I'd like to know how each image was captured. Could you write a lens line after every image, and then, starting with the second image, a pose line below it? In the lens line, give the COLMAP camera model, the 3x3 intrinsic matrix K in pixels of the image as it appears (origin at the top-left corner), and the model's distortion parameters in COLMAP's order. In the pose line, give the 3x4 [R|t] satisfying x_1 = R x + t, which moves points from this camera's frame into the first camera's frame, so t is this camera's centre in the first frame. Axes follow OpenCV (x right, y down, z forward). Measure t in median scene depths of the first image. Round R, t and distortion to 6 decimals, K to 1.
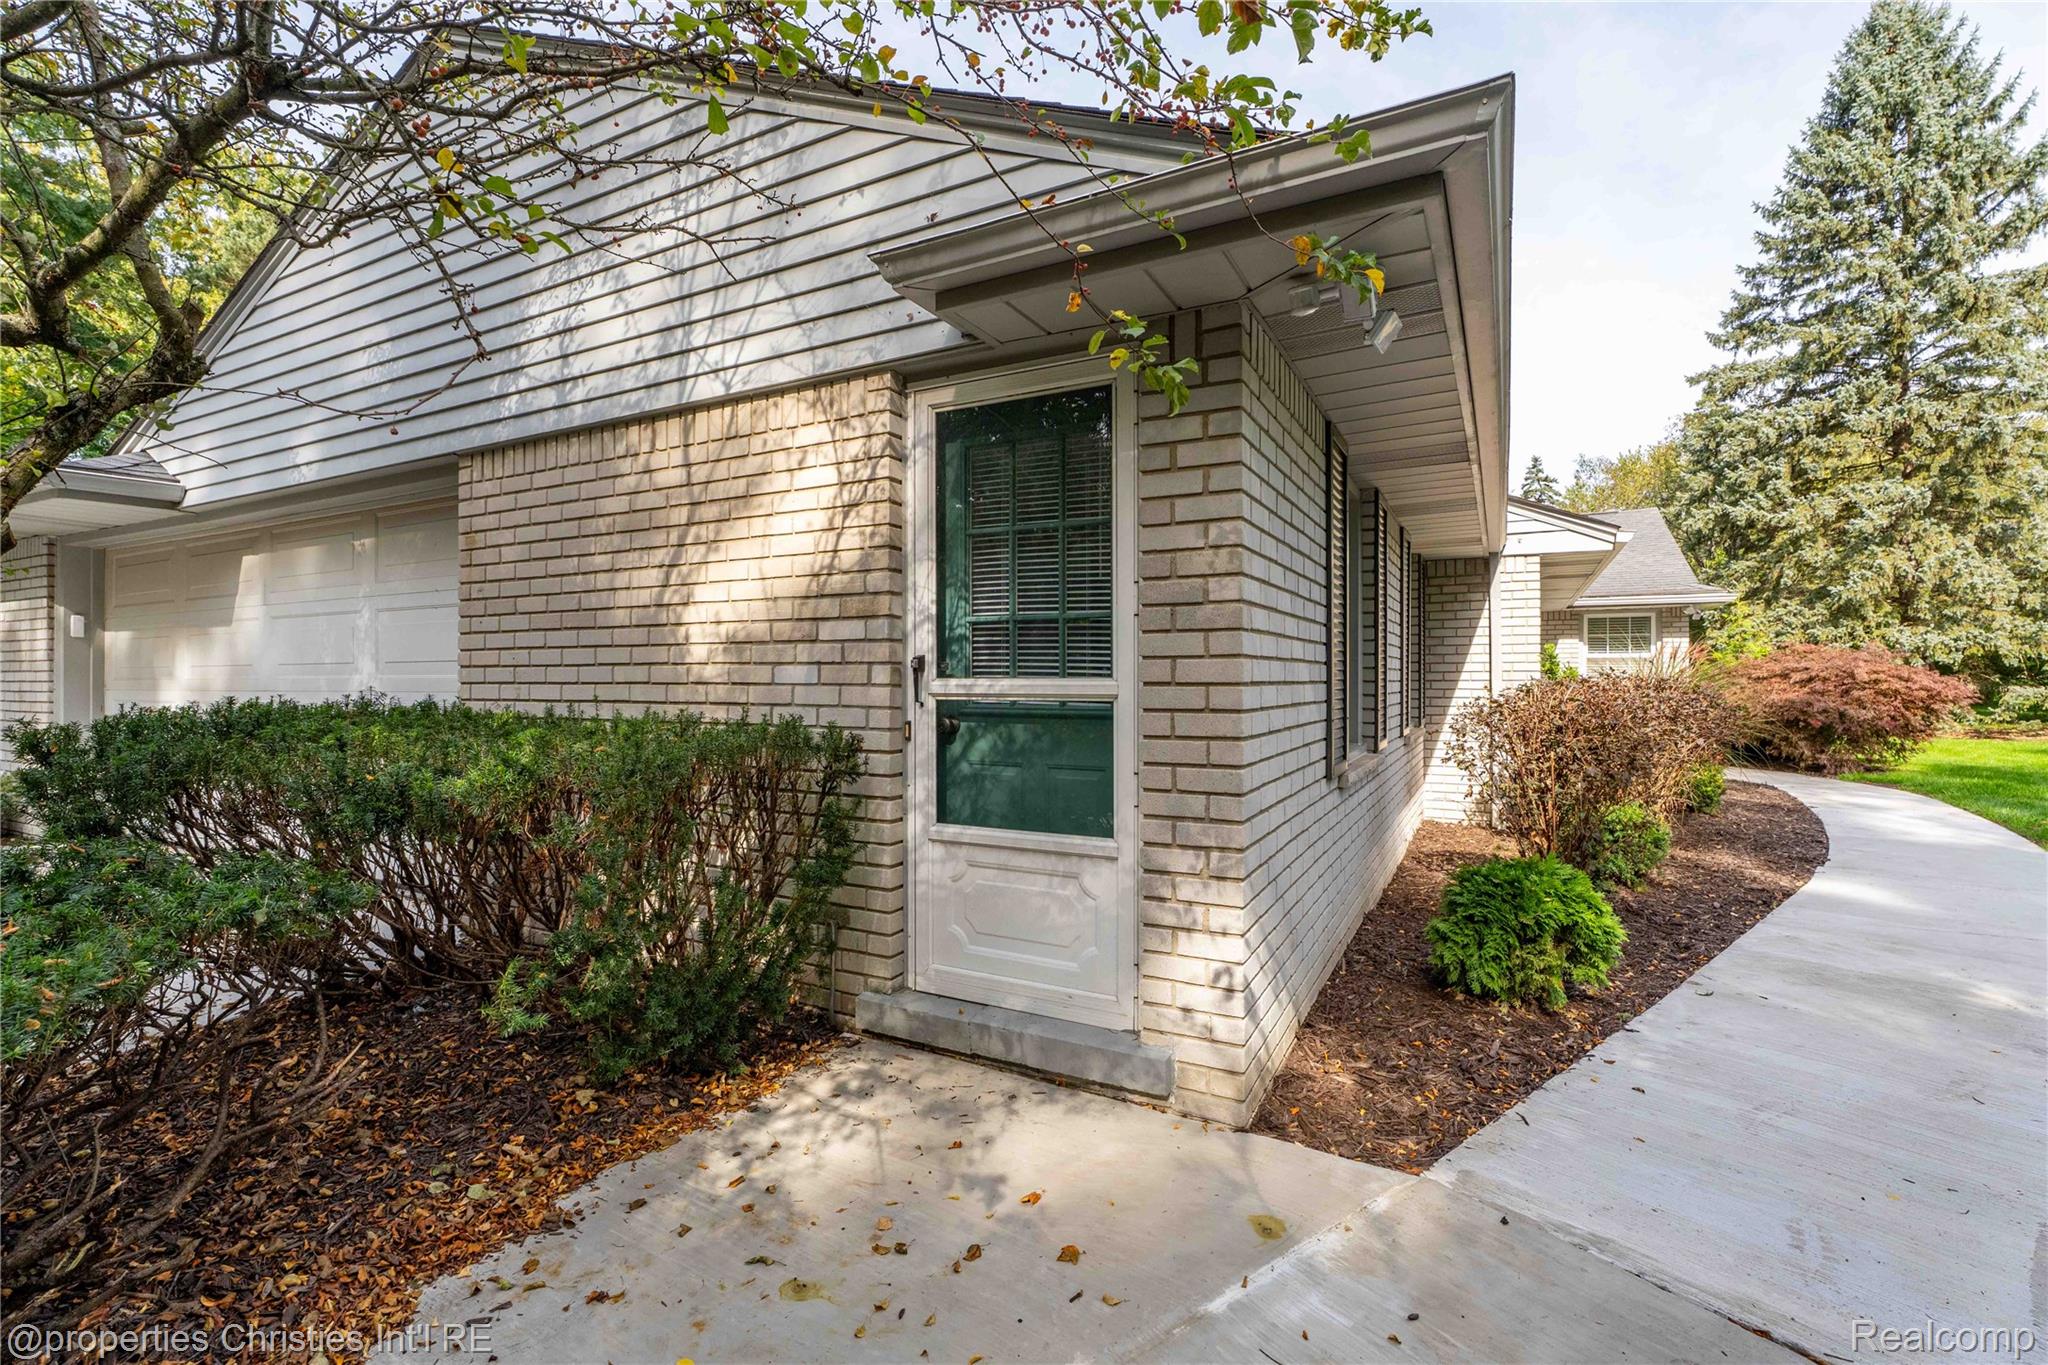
lens RADIAL K [[905.2, 0, 1032.5], [0, 905.2, 681.8], [0, 0, 1]] dist [-0.000025, -0.000465]
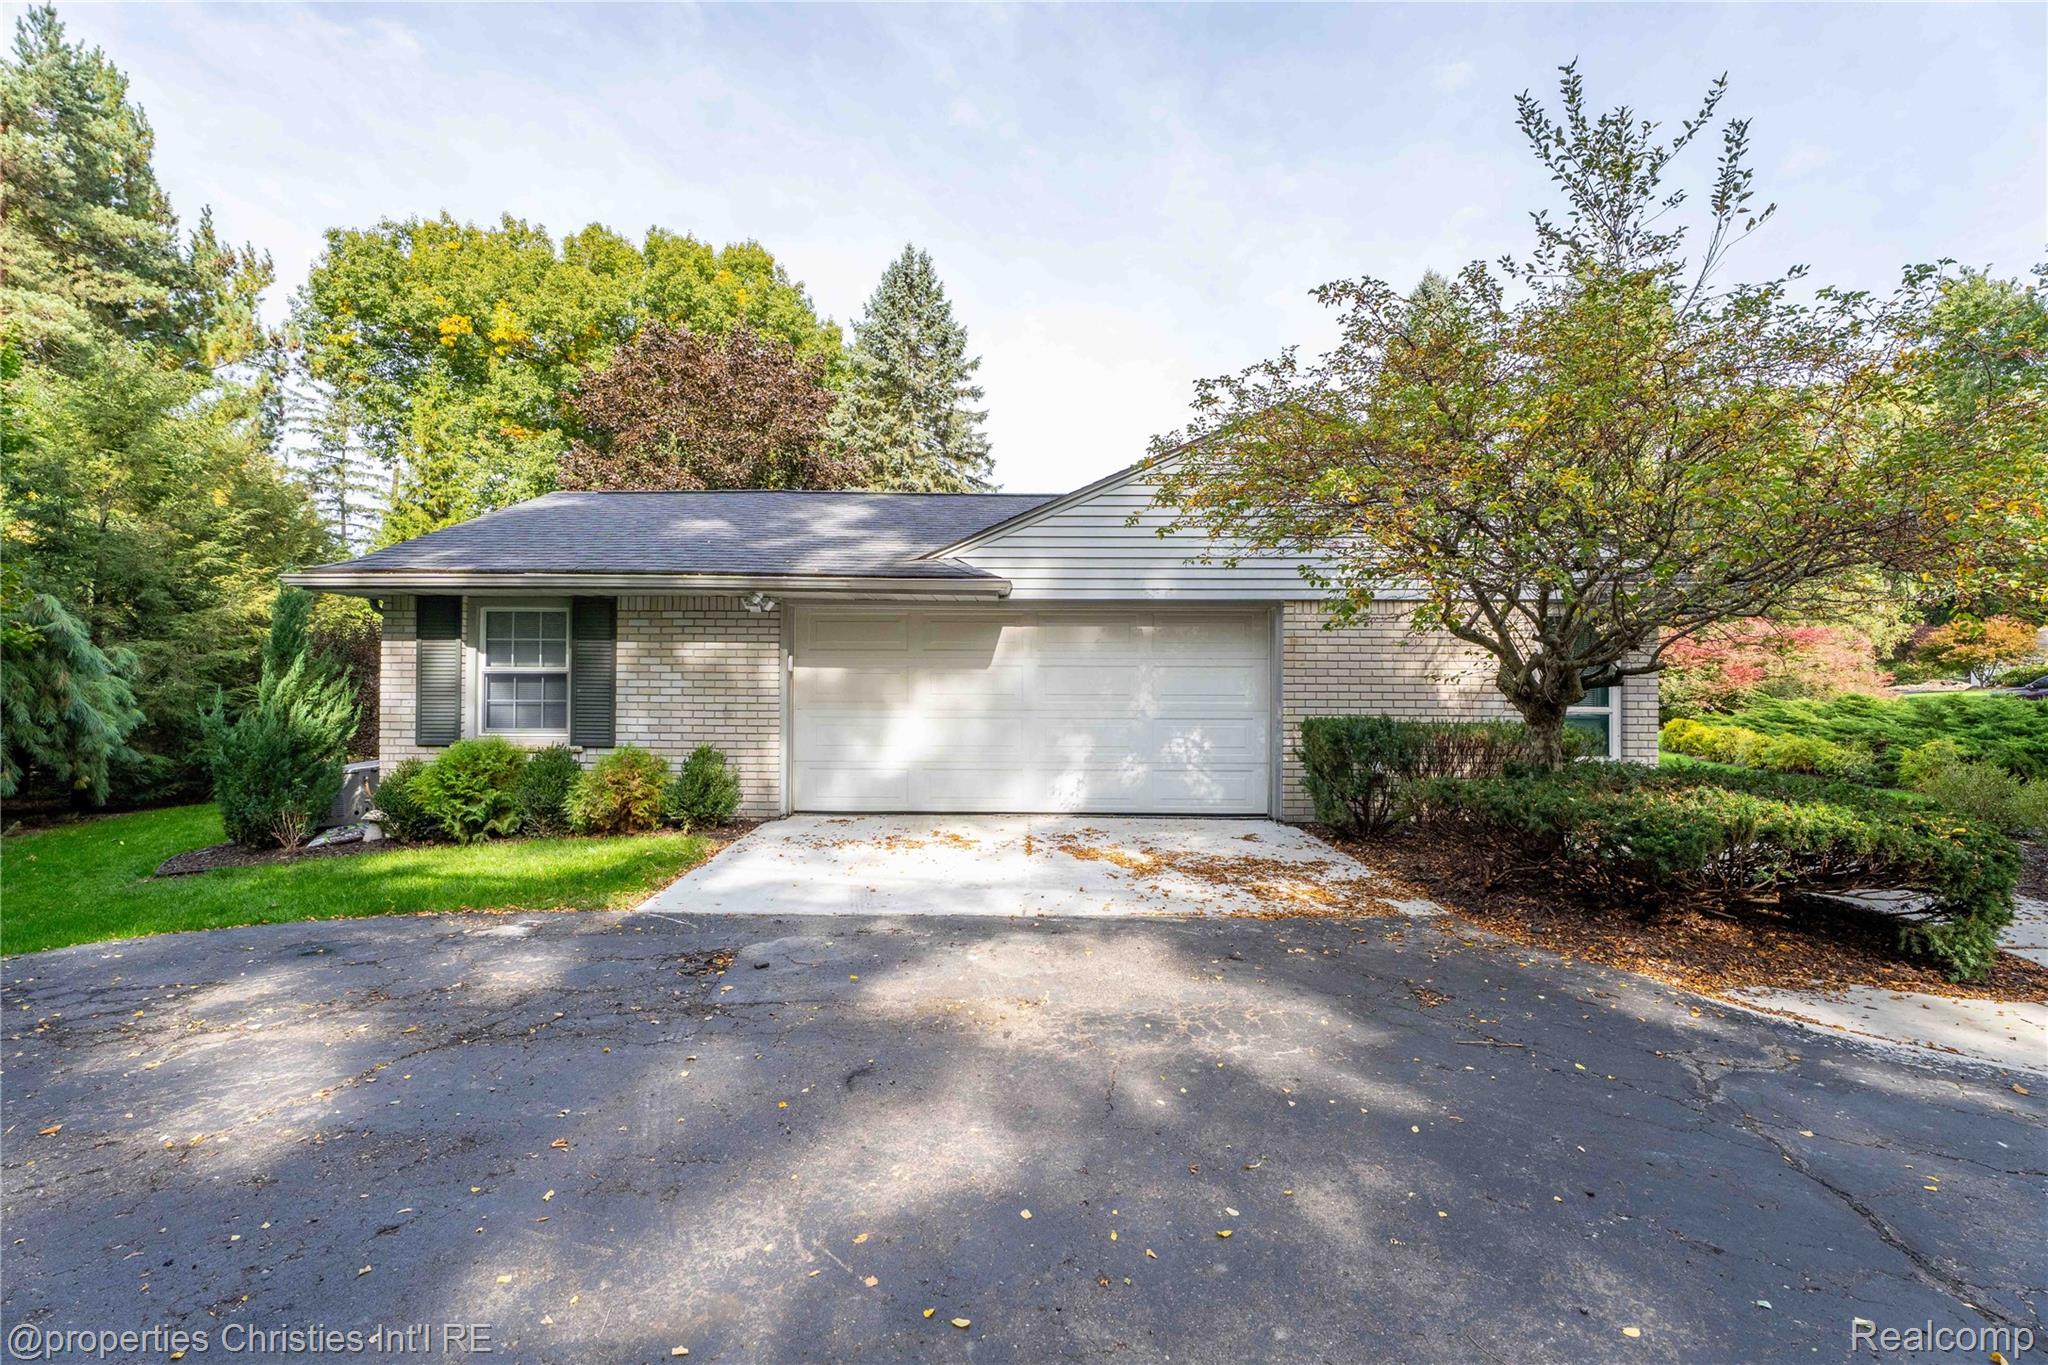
lens RADIAL K [[905.2, 0, 1032.5], [0, 905.2, 681.8], [0, 0, 1]] dist [-0.000025, -0.000465]
pose [[0.888307, 0.006626, 0.459203, -2.869509], [-0.004875, 0.999976, -0.004999, -0.060164], [-0.459225, 0.002202, 0.888317, -0.830684]]
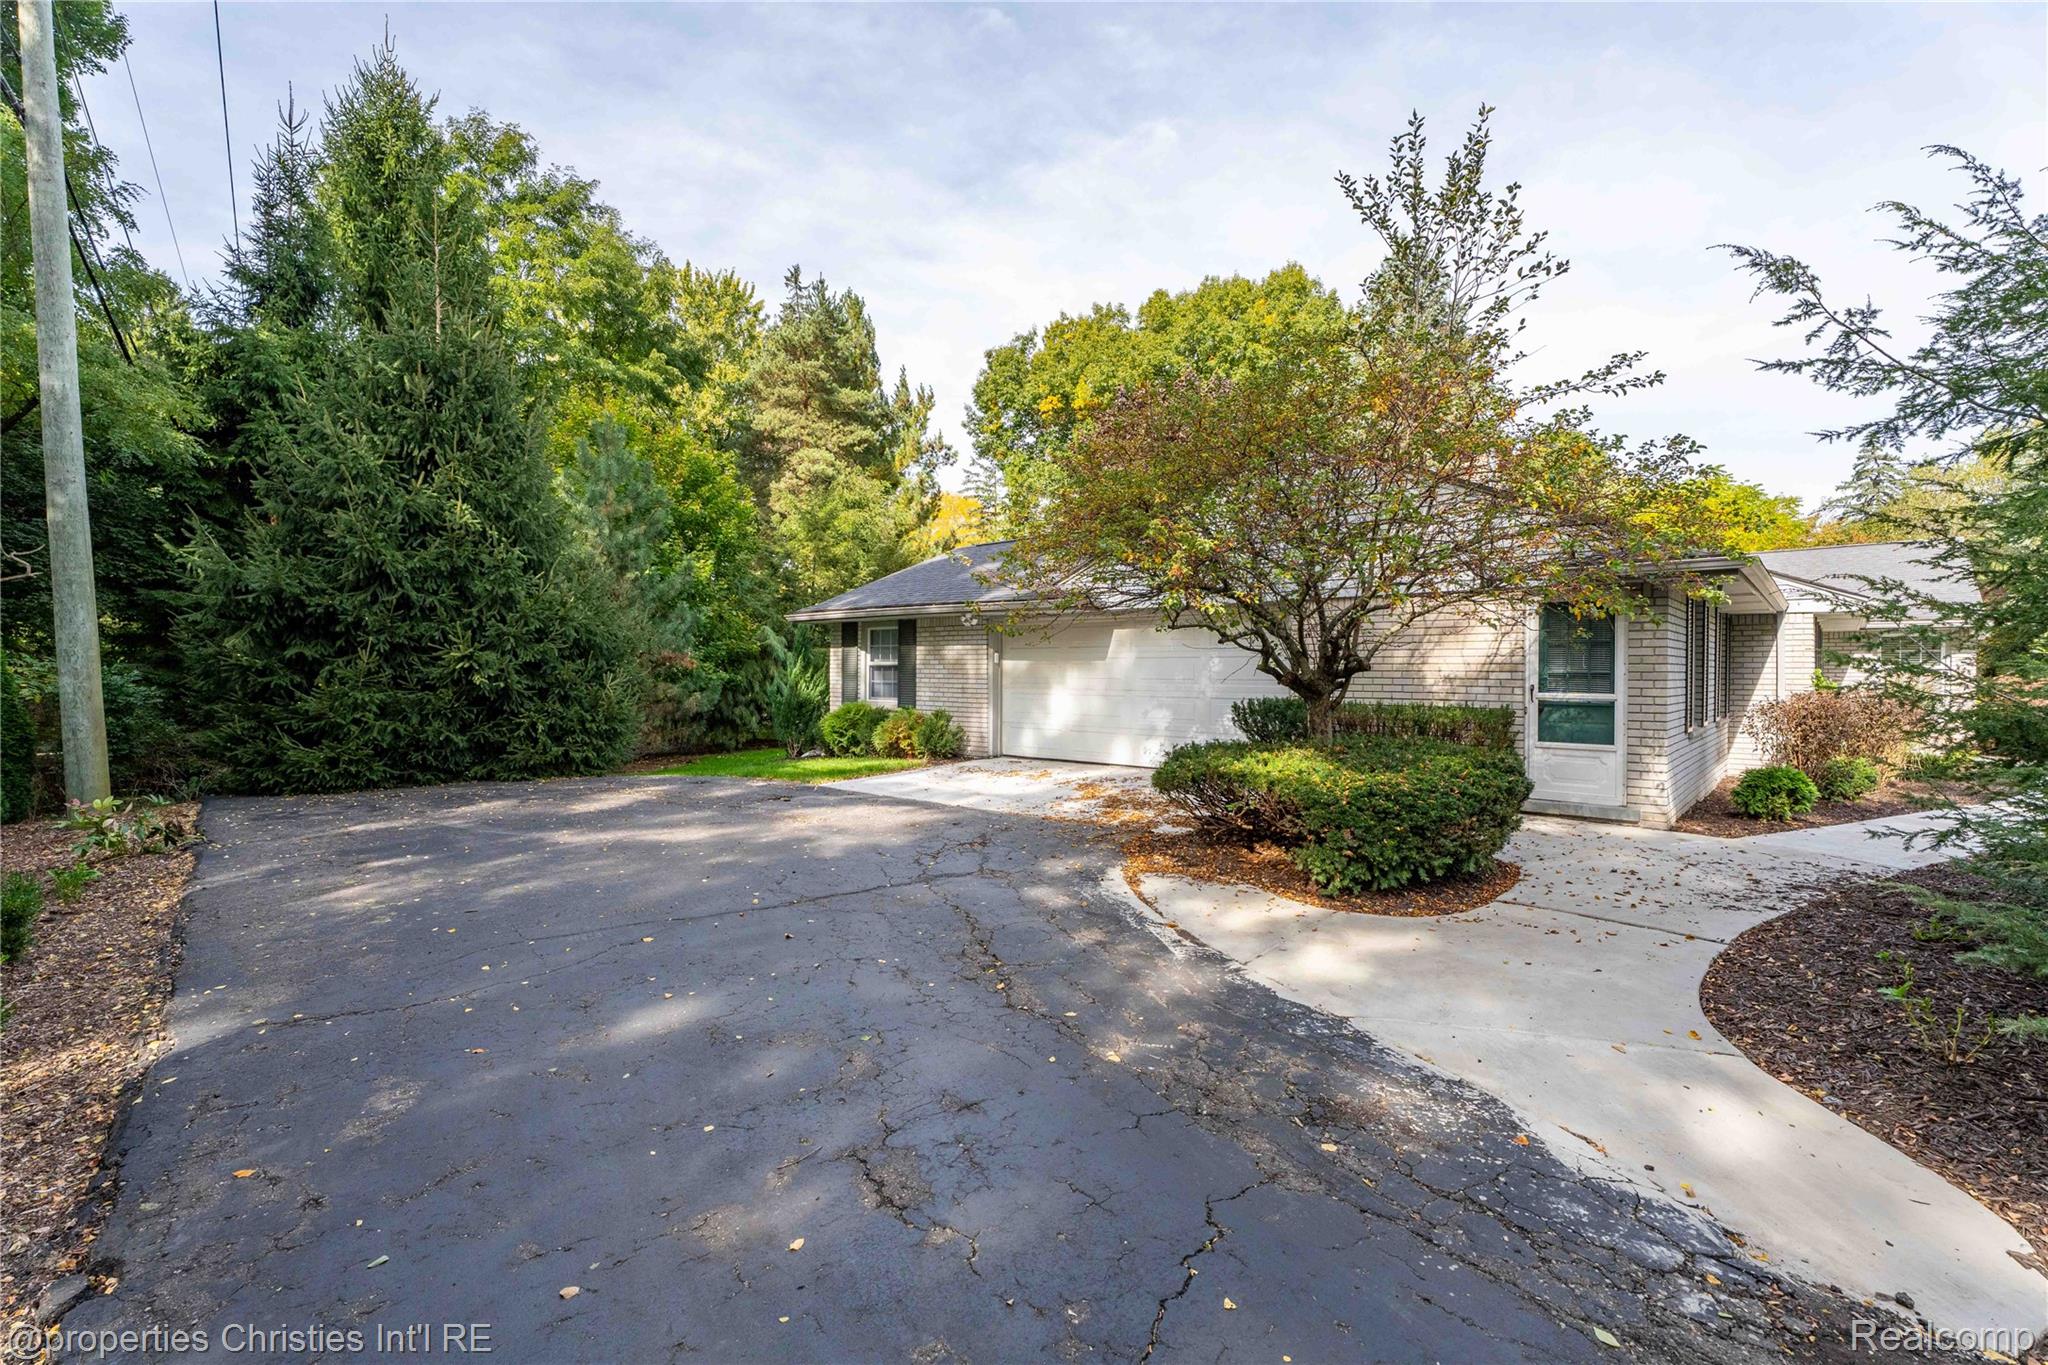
lens RADIAL K [[923.0, 0, 1028.4], [0, 923.0, 671.9], [0, 0, 1]] dist [-0.000623, -0.000484]
pose [[0.971049, 0.006081, -0.238804, -0.985680], [-0.006750, 0.999975, -0.001983, -0.053048], [0.238786, 0.003538, 0.971066, -2.269207]]
